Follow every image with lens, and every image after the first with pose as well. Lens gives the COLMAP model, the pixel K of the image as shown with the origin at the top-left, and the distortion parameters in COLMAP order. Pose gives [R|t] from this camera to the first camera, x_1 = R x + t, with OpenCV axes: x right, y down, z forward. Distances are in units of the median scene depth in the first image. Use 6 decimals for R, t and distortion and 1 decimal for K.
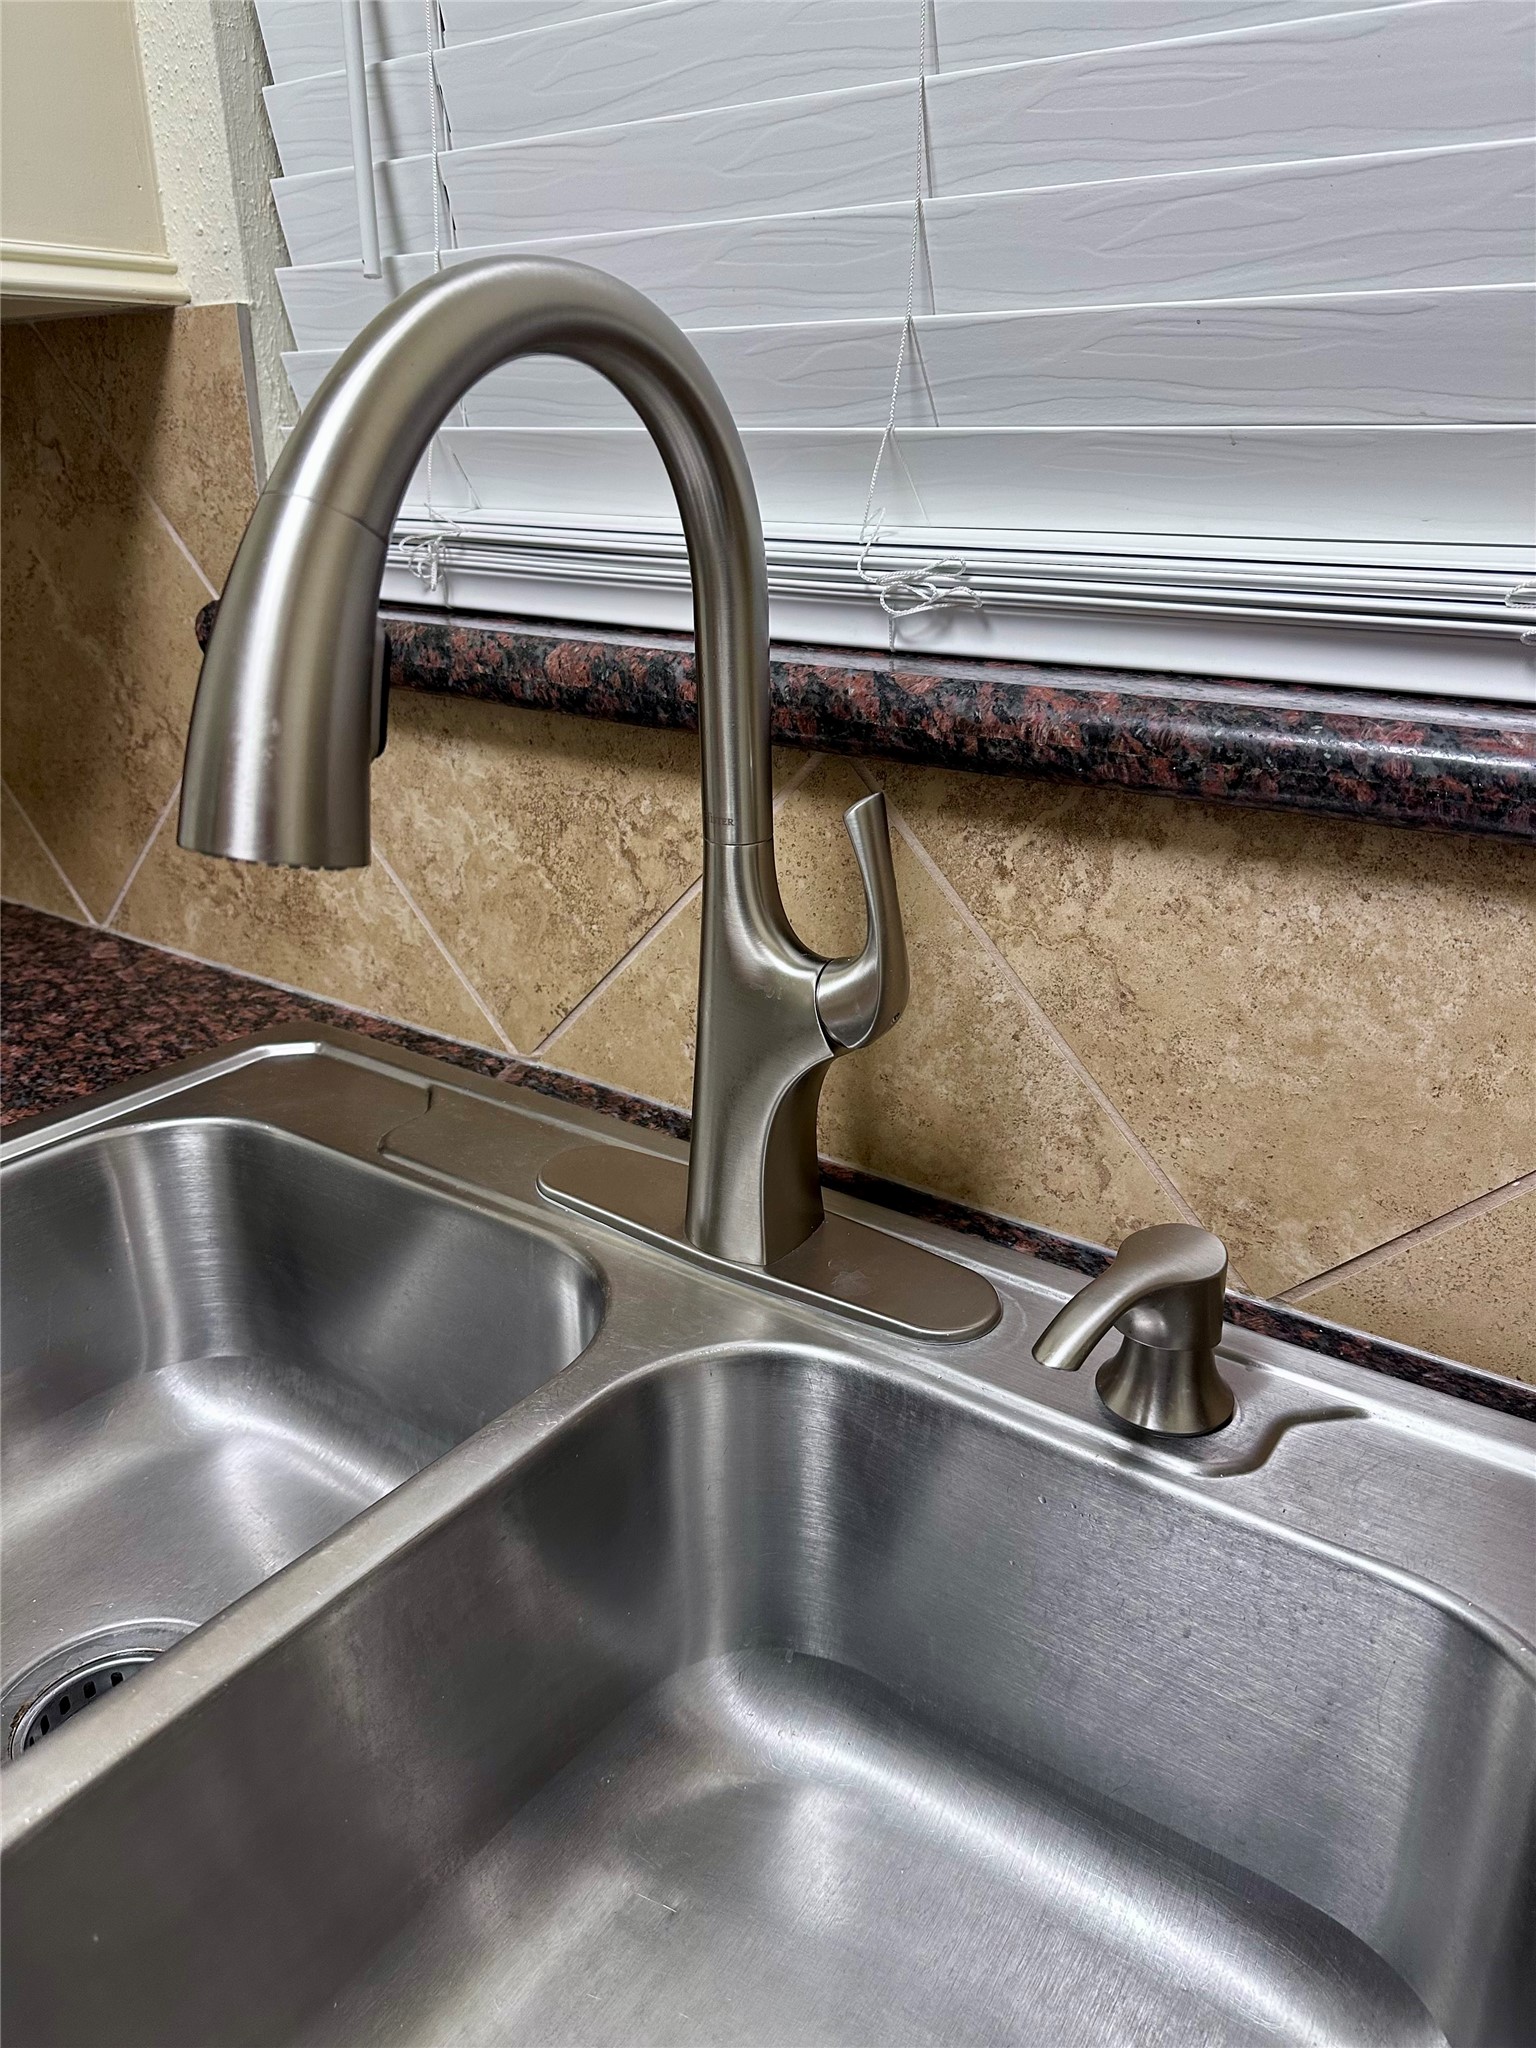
lens RADIAL K [[1451.0, 0, 771.6], [0, 1451.0, 1028.6], [0, 0, 1]] dist [0.008076, -0.008810]
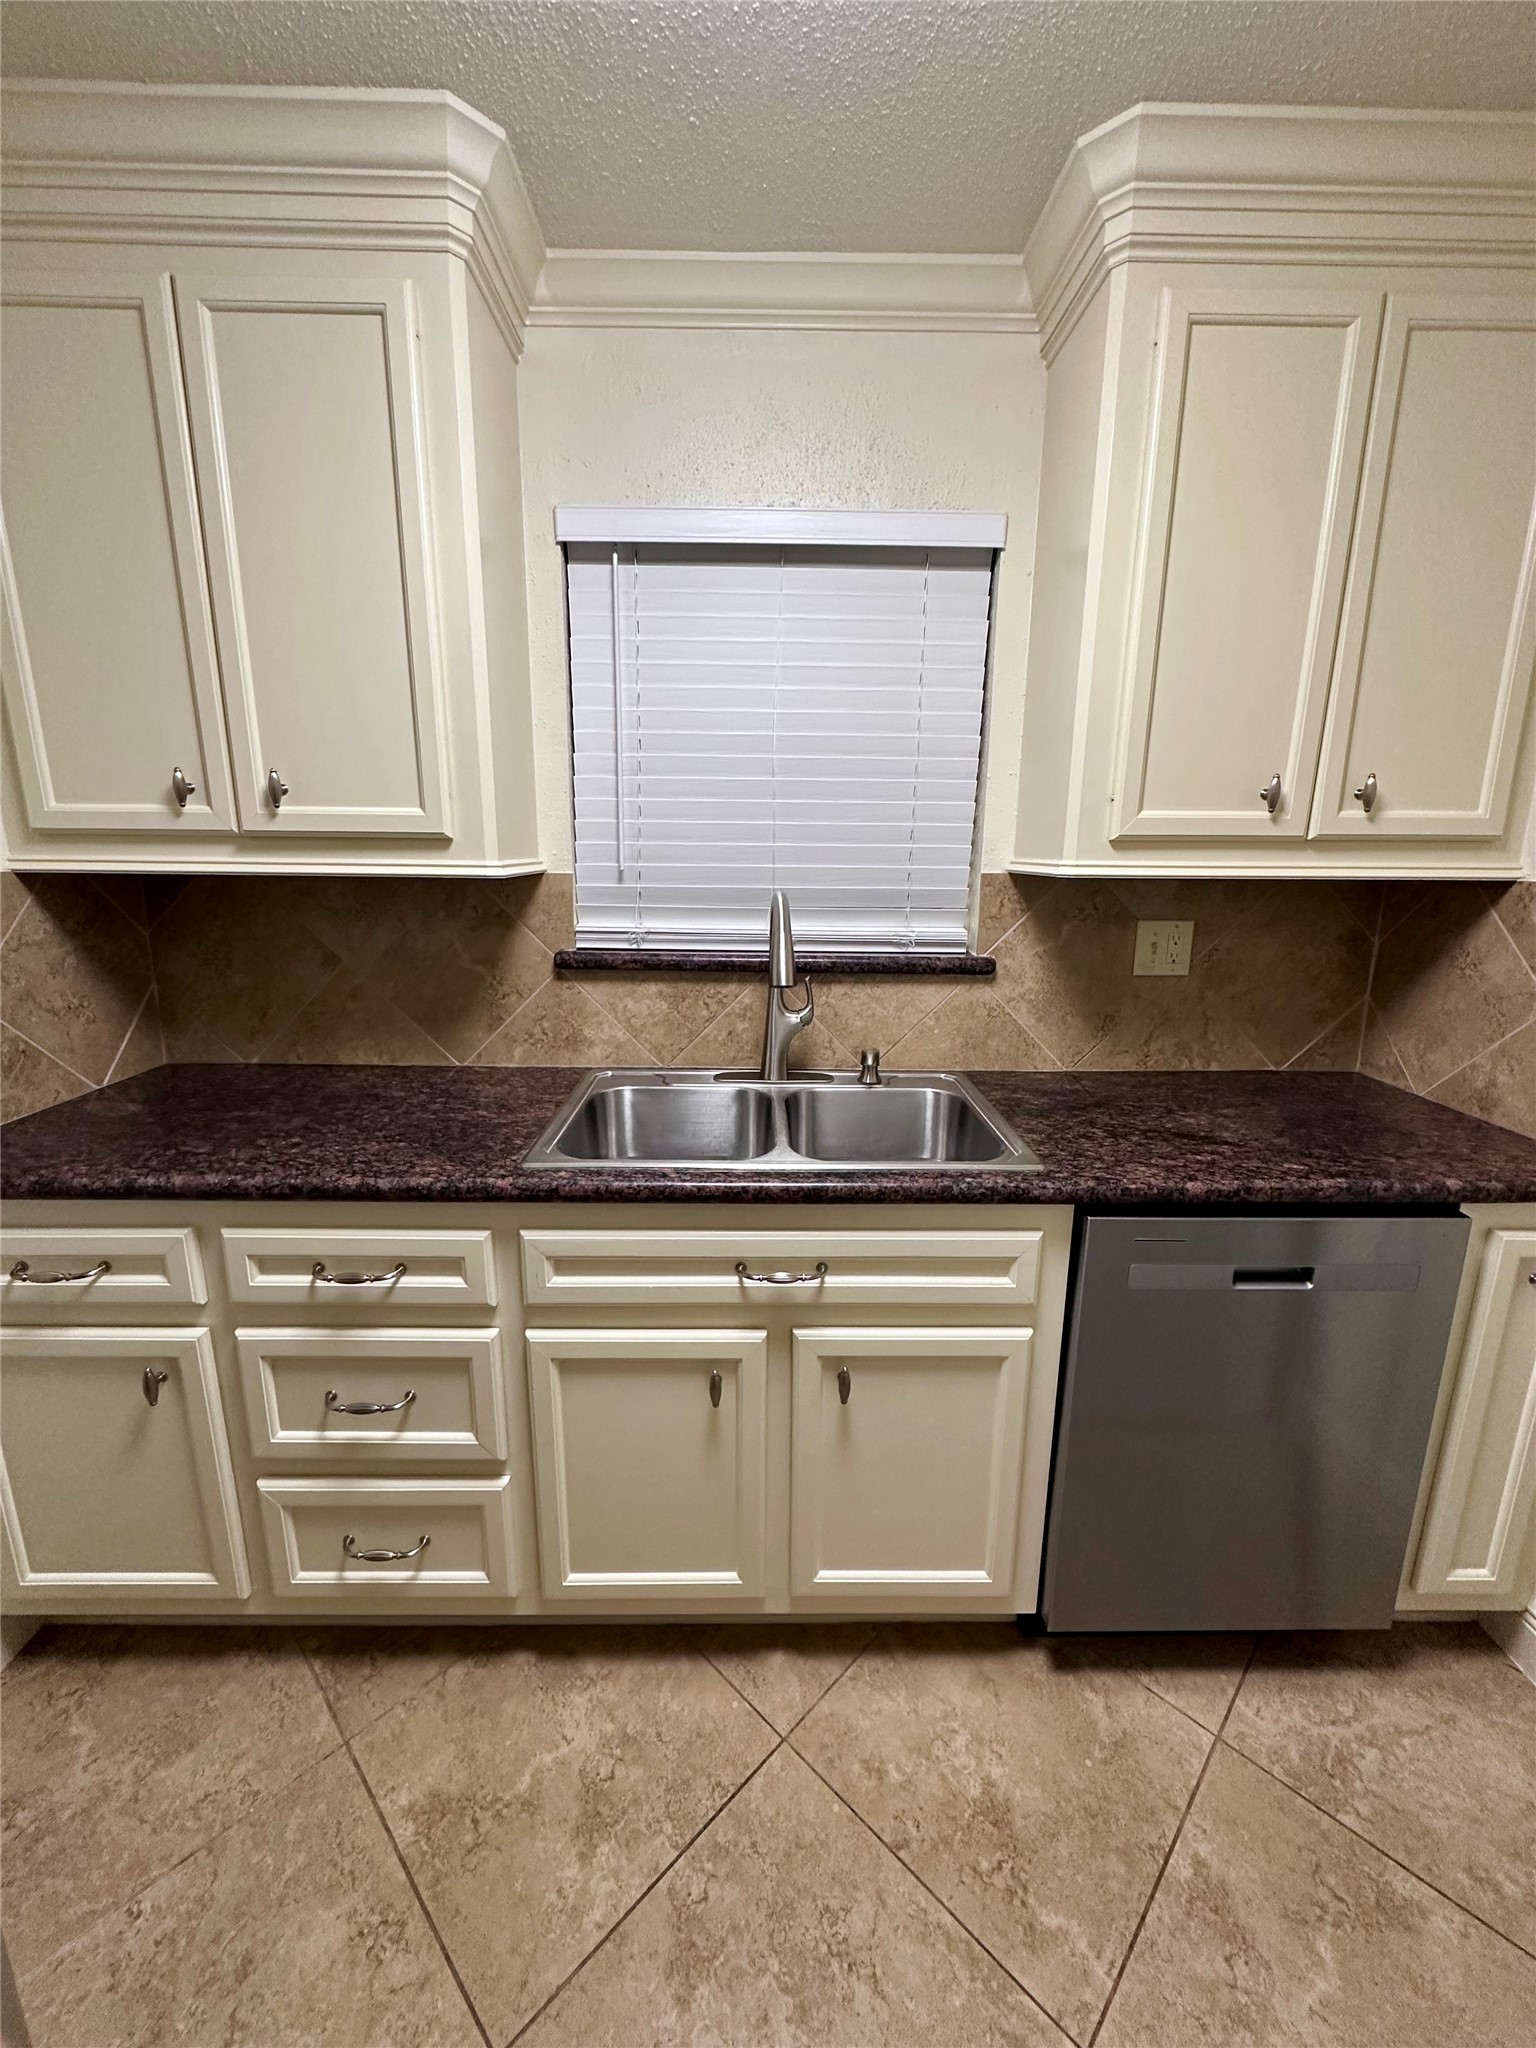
lens RADIAL K [[819.5, 0, 760.5], [0, 819.5, 1022.3], [0, 0, 1]] dist [0.000507, 0.000482]
pose [[0.810804, -0.112604, 0.574384, -1.181600], [0.208337, 0.972573, -0.103424, 0.181556], [-0.546984, 0.203522, 0.812026, -0.855037]]
